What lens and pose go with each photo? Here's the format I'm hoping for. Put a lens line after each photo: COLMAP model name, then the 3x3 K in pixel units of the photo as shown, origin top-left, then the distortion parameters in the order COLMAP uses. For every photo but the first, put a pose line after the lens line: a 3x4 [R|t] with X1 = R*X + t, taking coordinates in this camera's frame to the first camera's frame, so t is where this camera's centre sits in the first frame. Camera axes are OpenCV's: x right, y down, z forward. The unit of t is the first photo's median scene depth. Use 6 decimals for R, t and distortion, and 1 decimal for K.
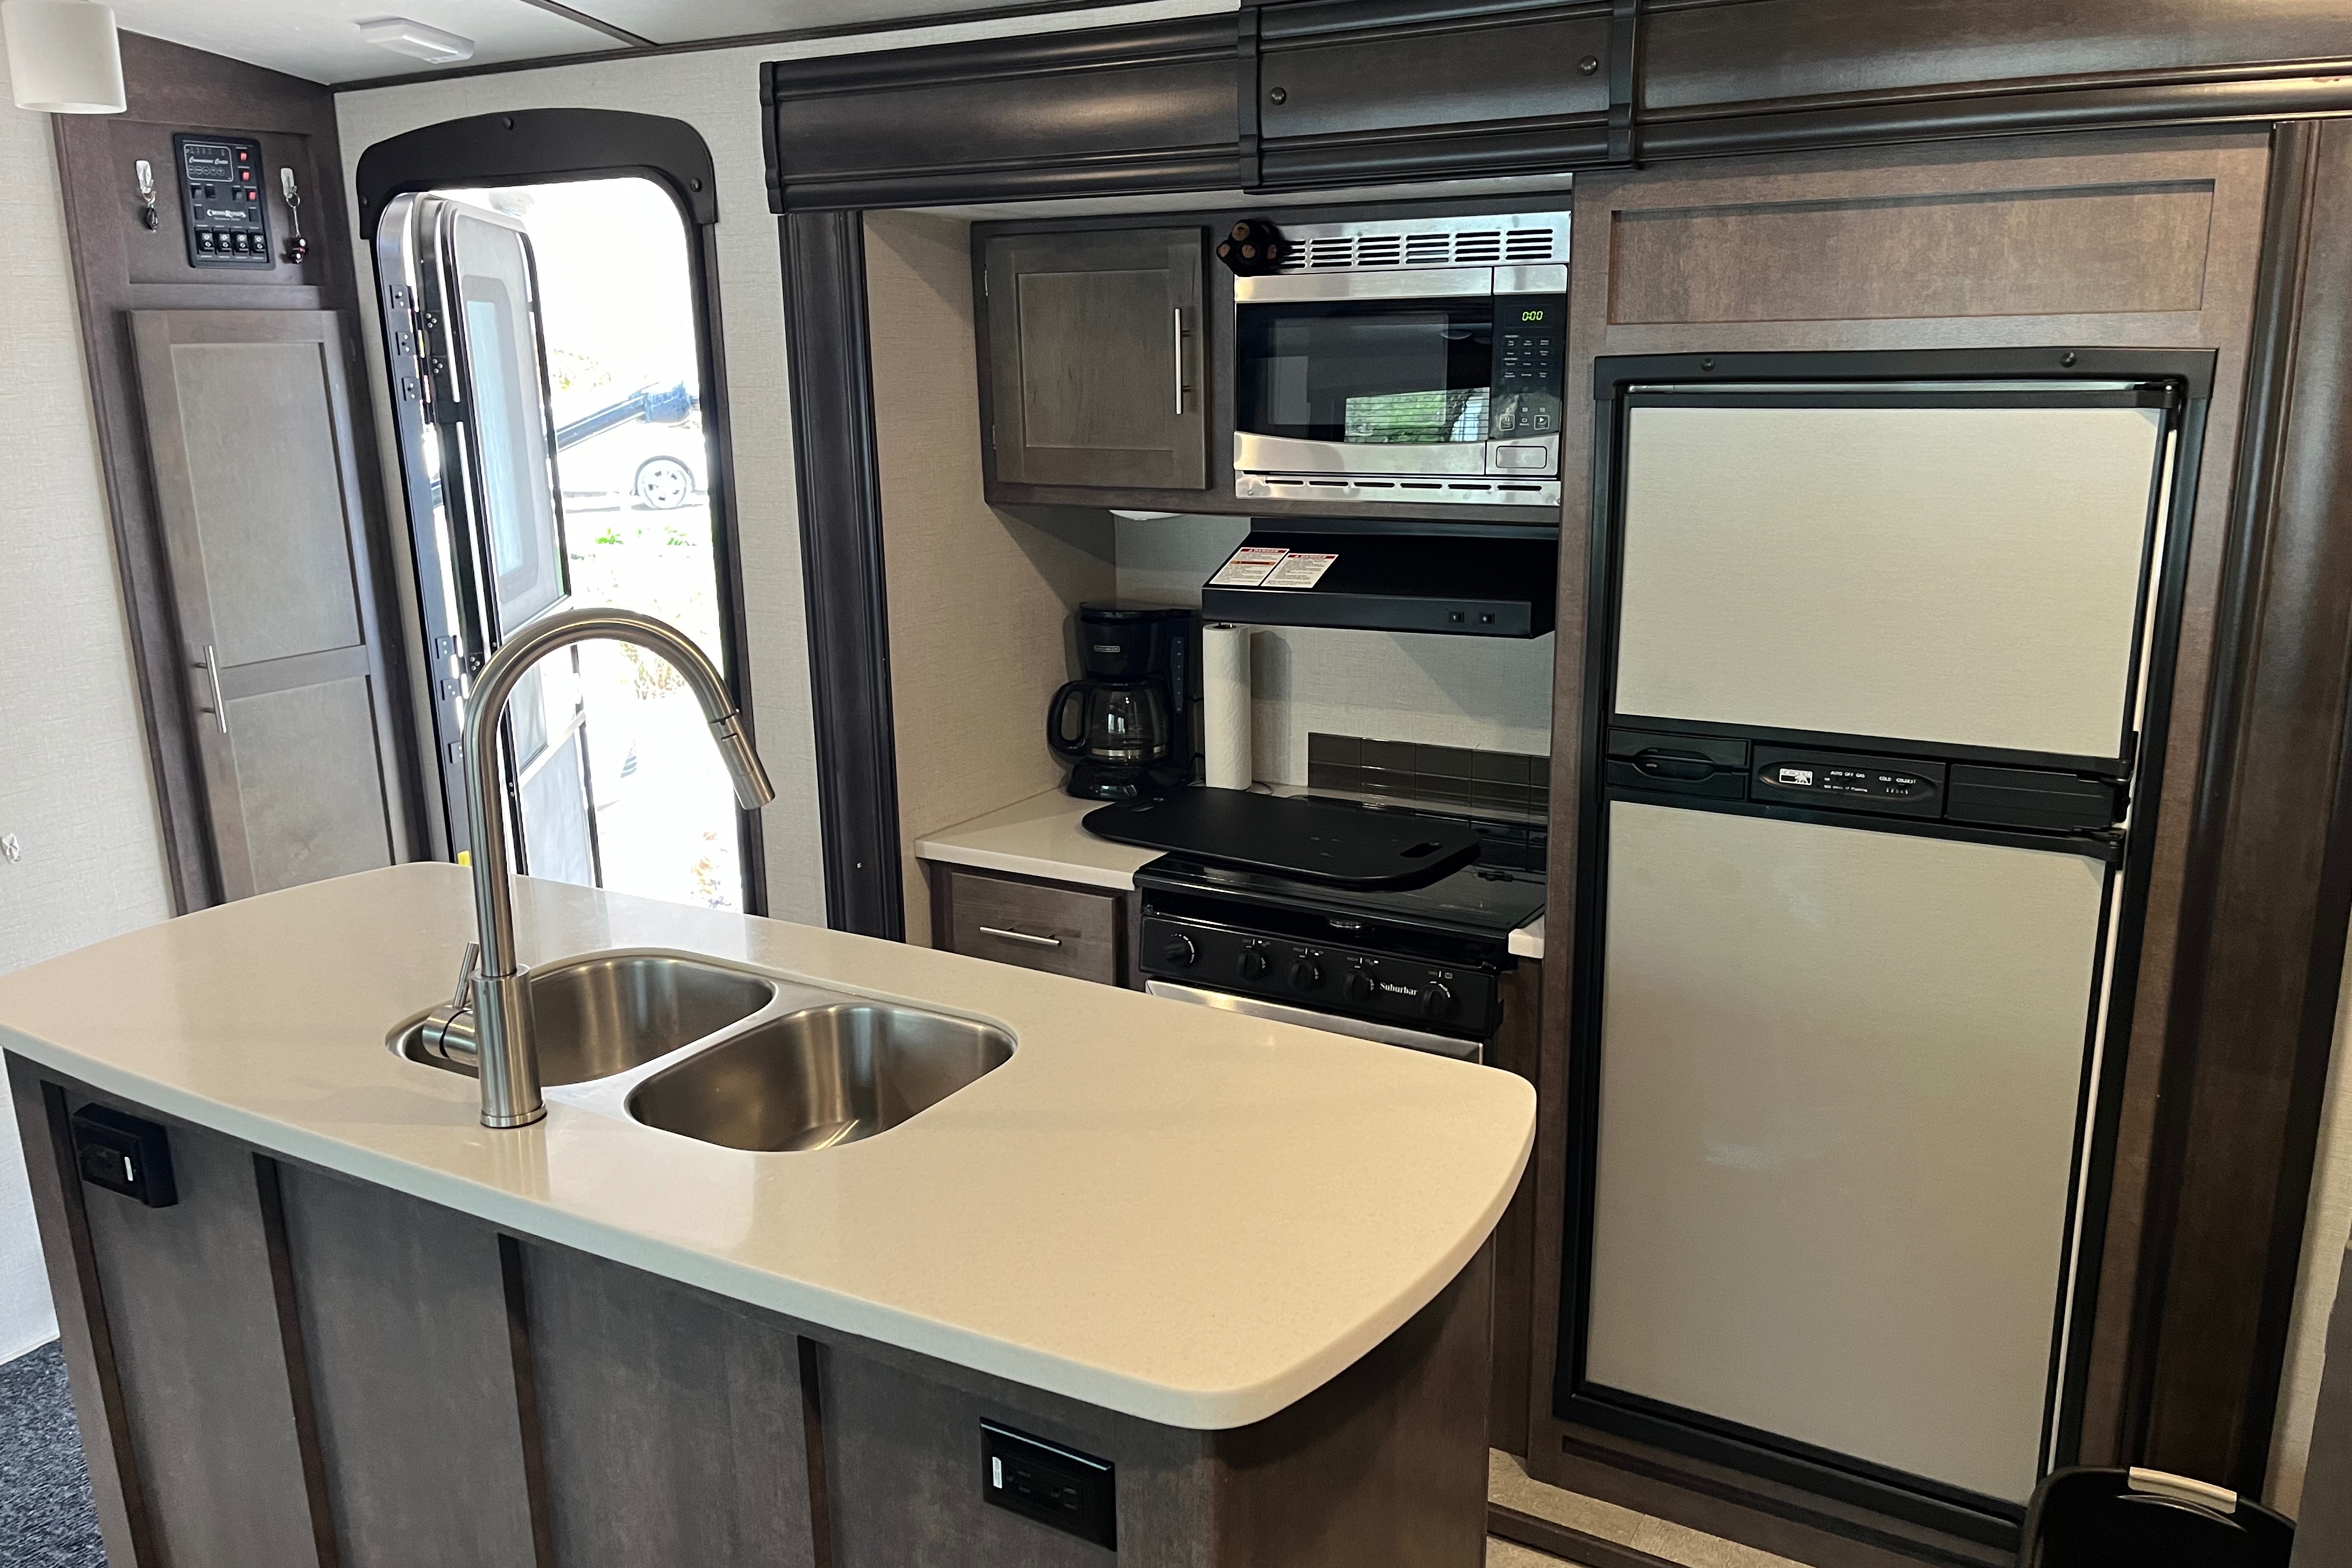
lens RADIAL K [[1833.0, 0, 1230.8], [0, 1833.0, 797.5], [0, 0, 1]] dist [0.100740, -0.130581]
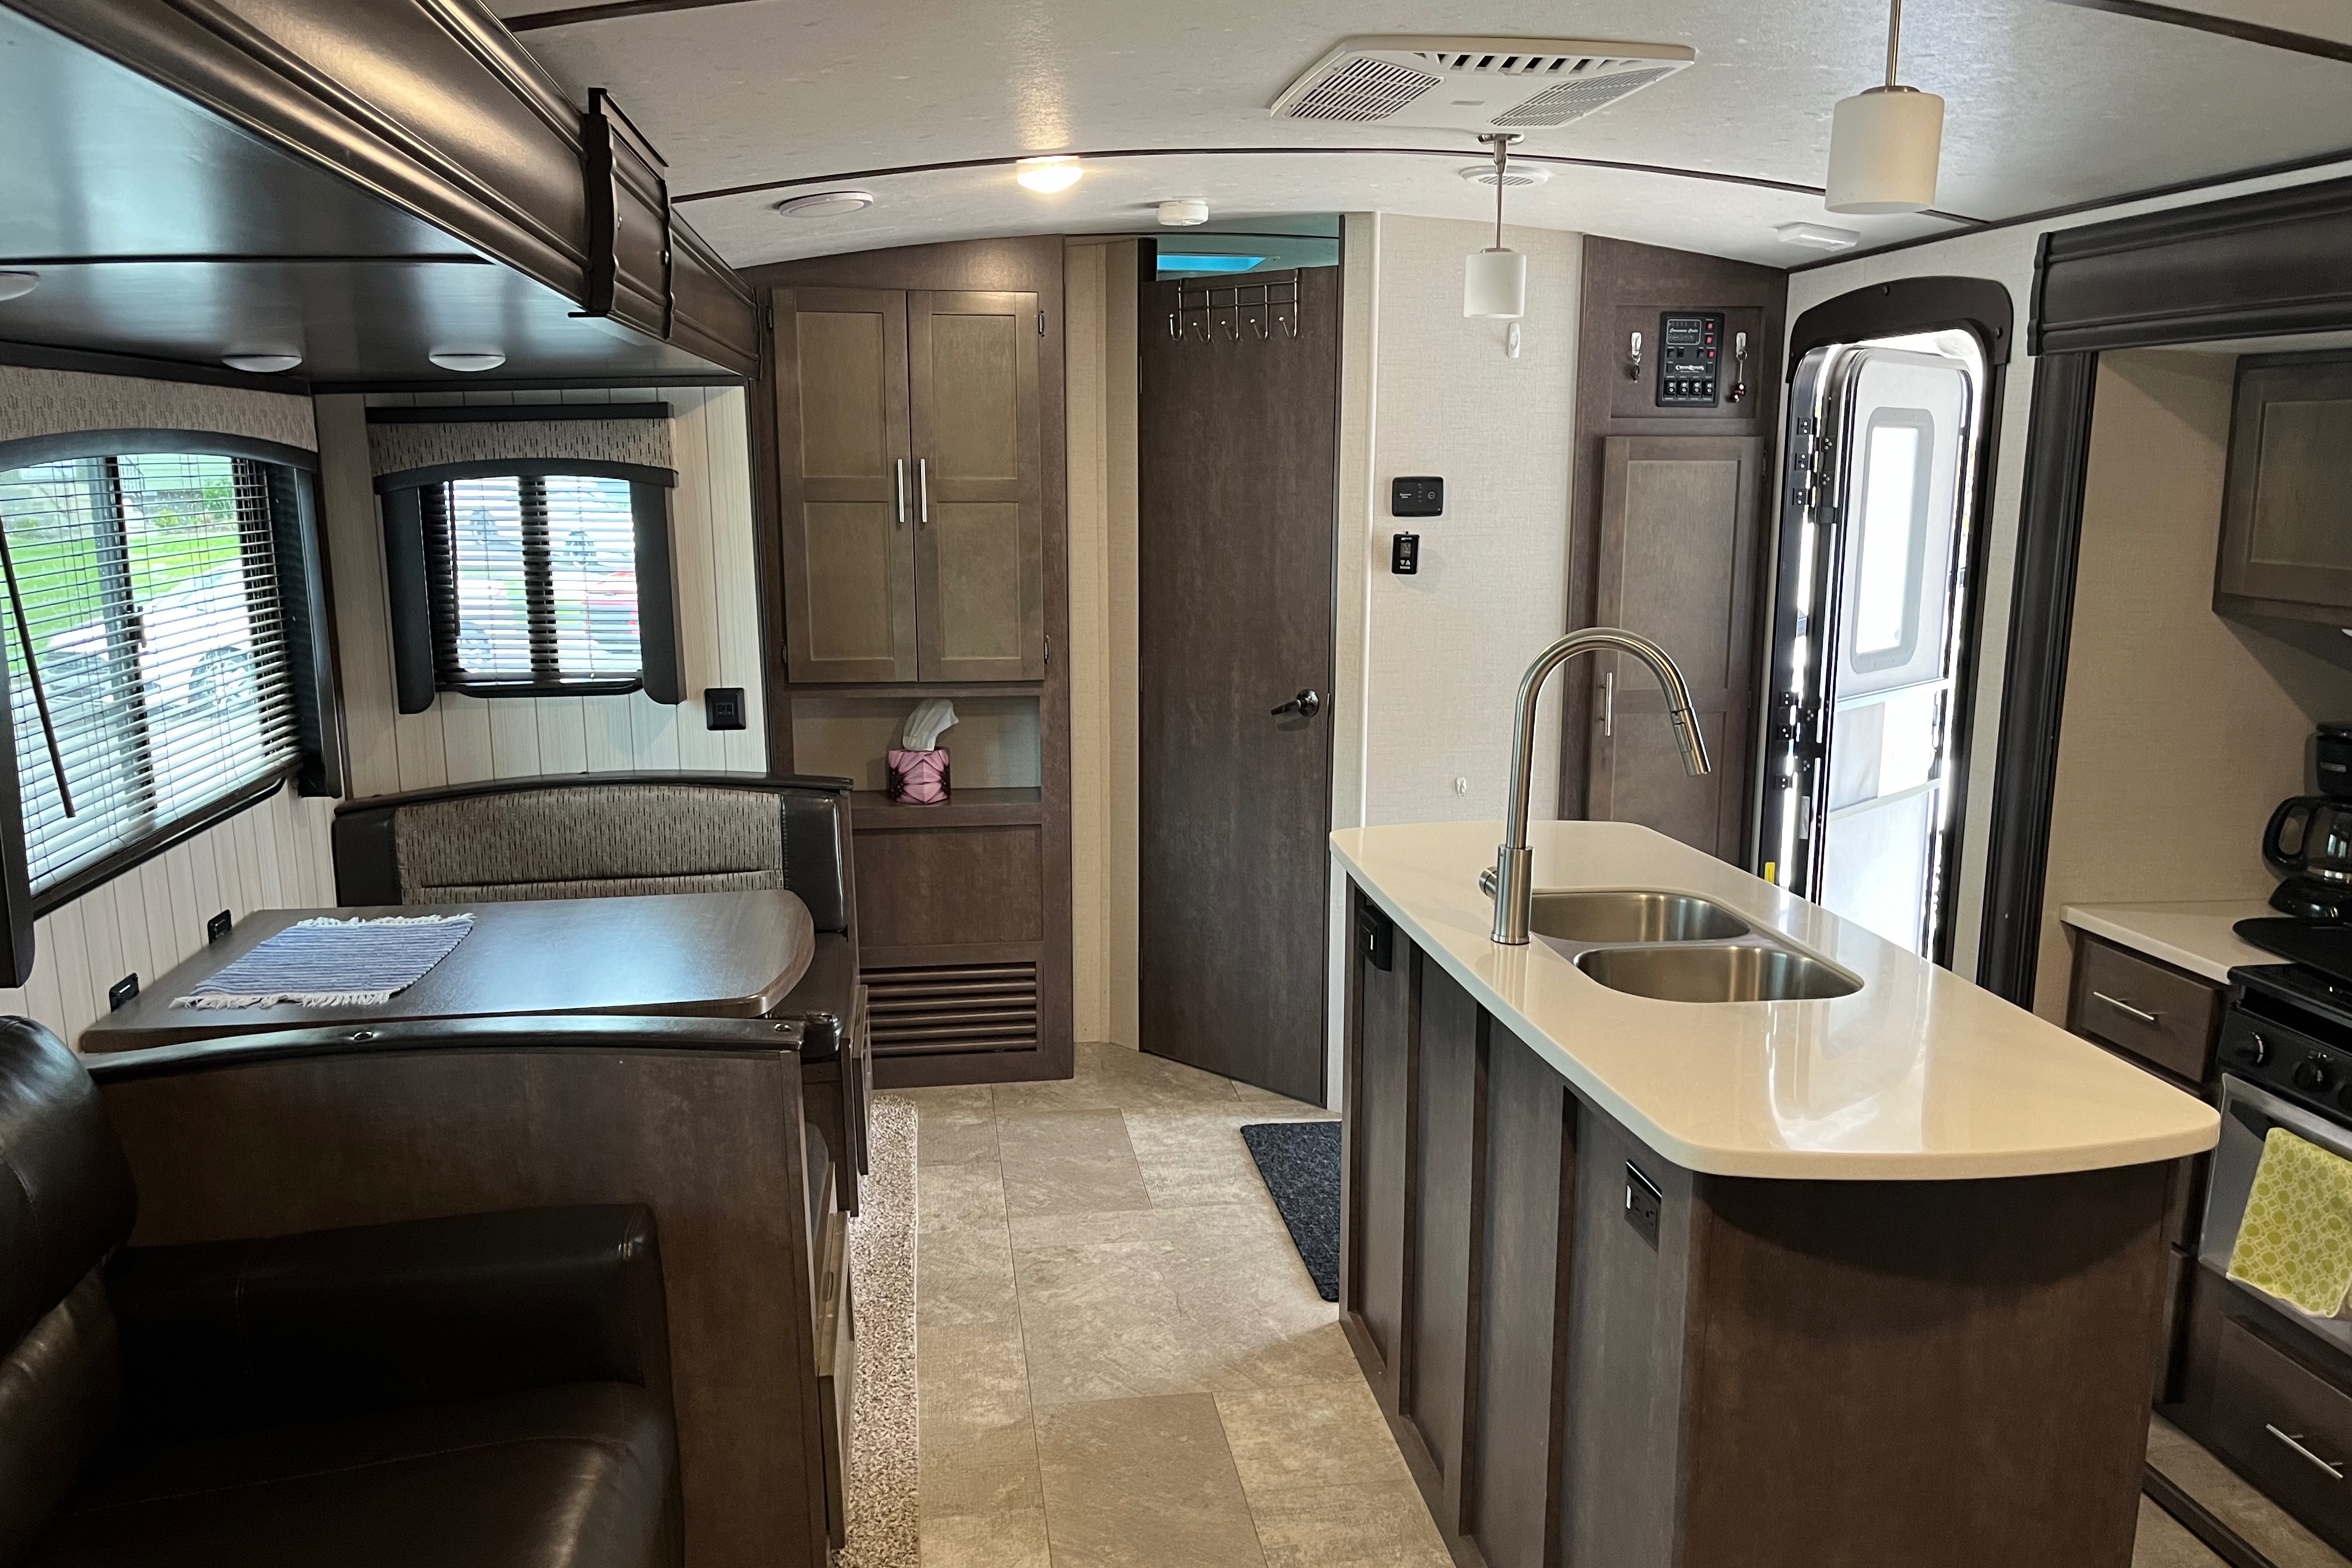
lens RADIAL K [[1833.0, 0, 1230.8], [0, 1833.0, 797.5], [0, 0, 1]] dist [0.100740, -0.130581]
pose [[0.643306, 0.156017, -0.749544, 0.329881], [-0.202211, 0.978876, 0.030202, 0.027021], [0.738422, 0.132137, 0.661266, -0.118350]]
